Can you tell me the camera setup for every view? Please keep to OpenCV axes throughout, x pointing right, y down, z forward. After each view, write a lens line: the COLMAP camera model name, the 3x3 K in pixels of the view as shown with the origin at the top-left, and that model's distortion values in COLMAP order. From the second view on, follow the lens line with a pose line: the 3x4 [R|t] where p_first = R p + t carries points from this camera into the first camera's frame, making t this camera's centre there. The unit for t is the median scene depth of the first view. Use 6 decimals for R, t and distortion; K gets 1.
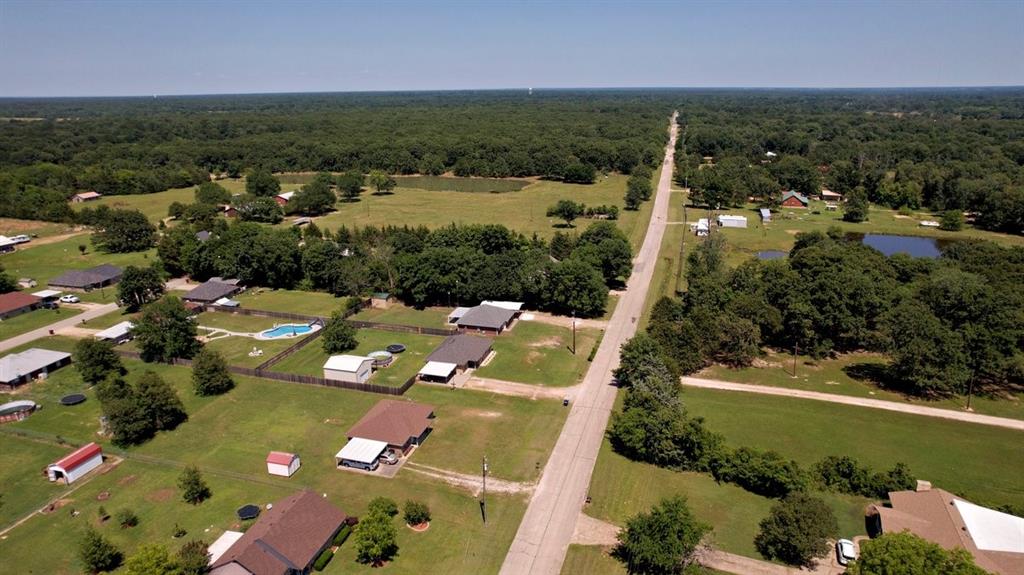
lens RADIAL K [[654.0, 0, 506.6], [0, 654.0, 288.2], [0, 0, 1]] dist [-0.078685, 0.086307]
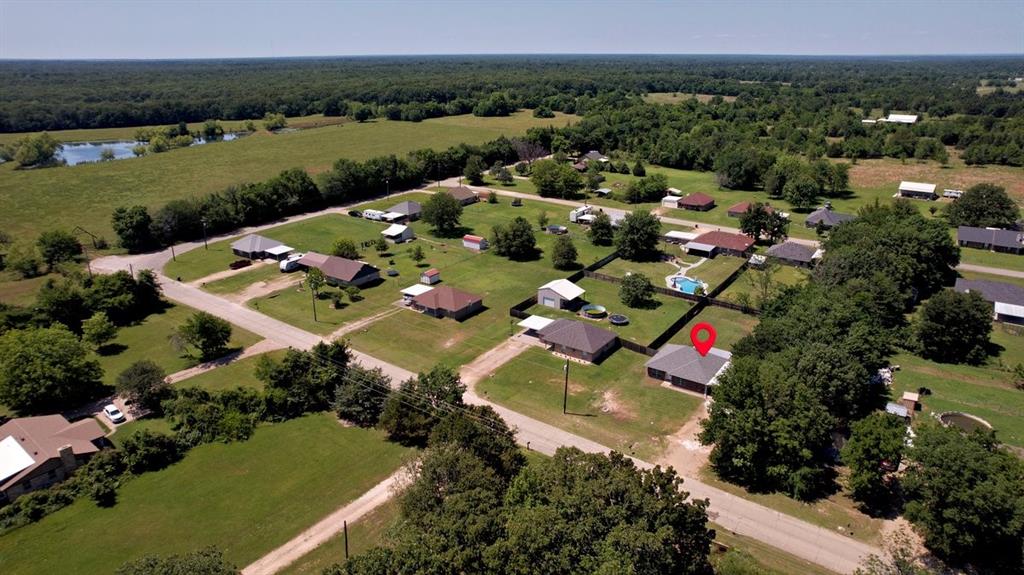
lens RADIAL K [[654.0, 0, 506.6], [0, 654.0, 288.2], [0, 0, 1]] dist [-0.078685, 0.086307]
pose [[-0.321595, 0.338311, -0.884377, 0.688533], [-0.273060, 0.861178, 0.428732, -0.302663], [0.906650, 0.379366, -0.184571, 0.955265]]
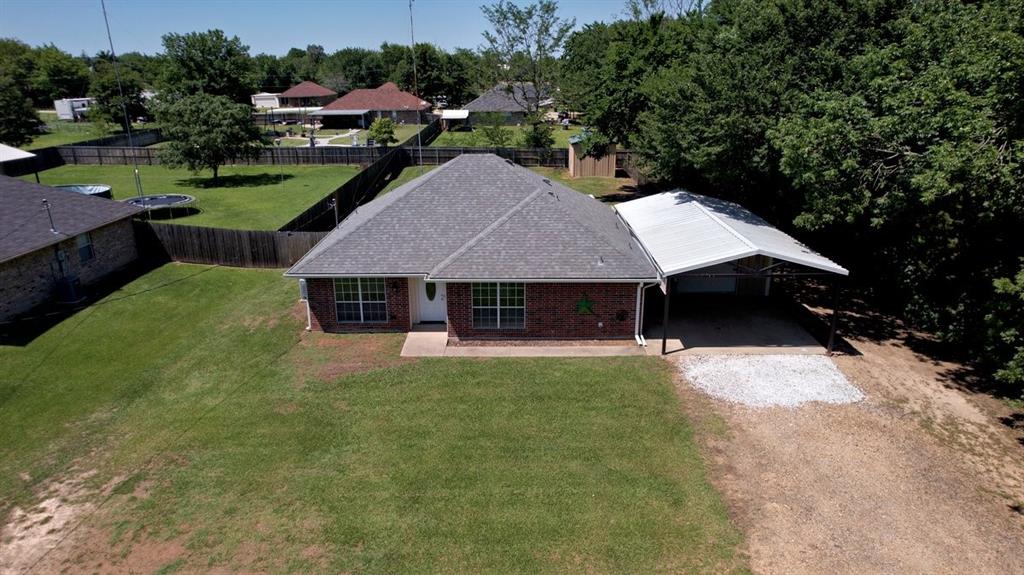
lens RADIAL K [[654.0, 0, 506.6], [0, 654.0, 288.2], [0, 0, 1]] dist [-0.078685, 0.086307]
pose [[0.278984, 0.317239, -0.906381, 0.128938], [-0.281277, 0.929455, 0.238738, 0.016152], [0.918178, 0.188340, 0.348535, 0.990736]]
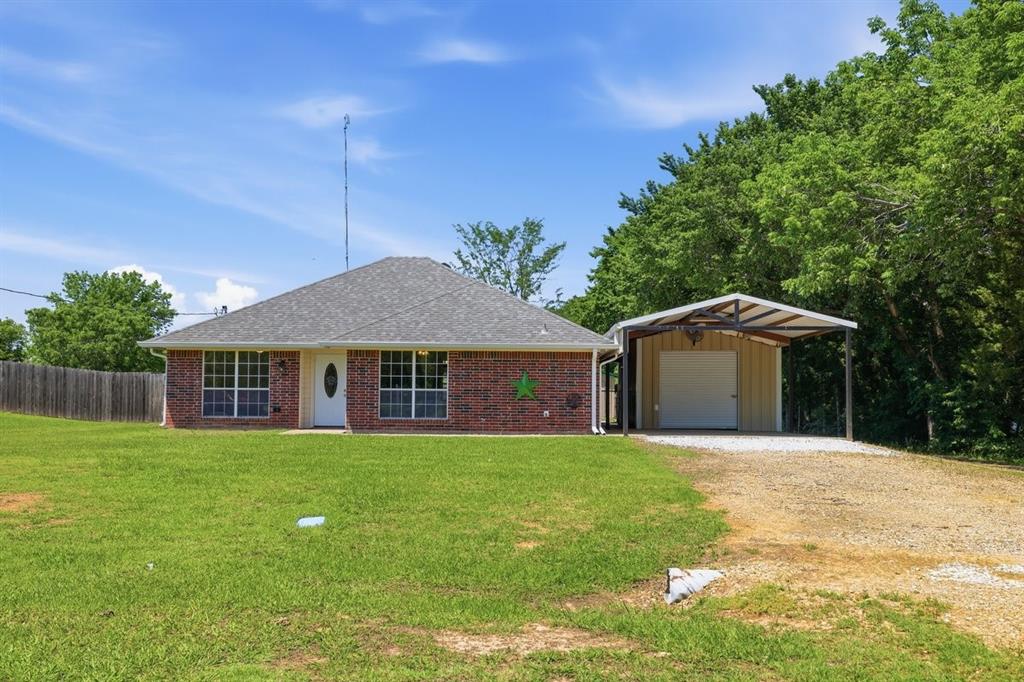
lens RADIAL K [[850.5, 0, 512.0], [0, 850.5, 341.0], [0, 0, 1]] dist [0.026827, 0.006433]
pose [[0.290946, -0.012410, -0.956659, 0.142479], [-0.288706, 0.952165, -0.100155, 0.055783], [0.912140, 0.305333, 0.273445, 1.012619]]
